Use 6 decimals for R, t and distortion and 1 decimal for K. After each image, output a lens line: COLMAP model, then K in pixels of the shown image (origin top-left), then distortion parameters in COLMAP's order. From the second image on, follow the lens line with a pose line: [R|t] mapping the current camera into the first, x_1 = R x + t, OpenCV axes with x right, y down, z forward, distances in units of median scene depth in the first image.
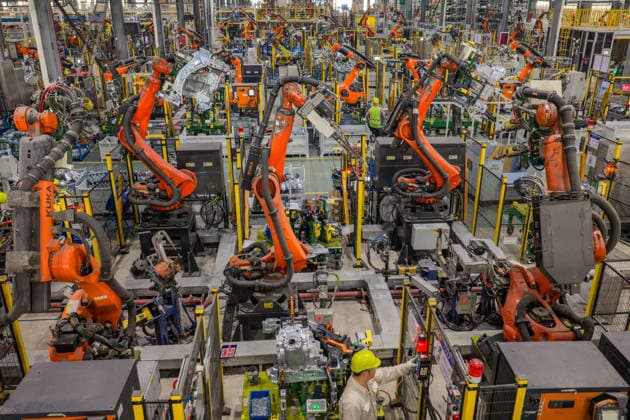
lens RADIAL K [[524.2, 0, 312.0], [0, 524.2, 208.8], [0, 0, 1]] dist [-0.017360, 0.003353]
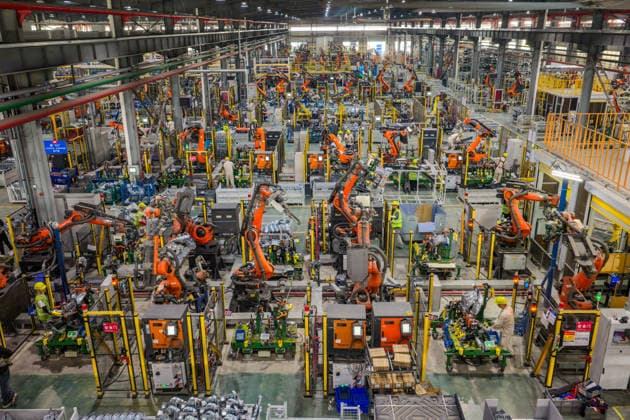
lens RADIAL K [[524.2, 0, 317.2], [0, 524.2, 211.9], [0, 0, 1]] dist [-0.017360, 0.003353]
pose [[0.997290, 0.020222, -0.070743, 0.247905], [-0.023124, 0.998914, -0.040443, -0.045073], [0.069848, 0.041969, 0.996674, -0.809713]]
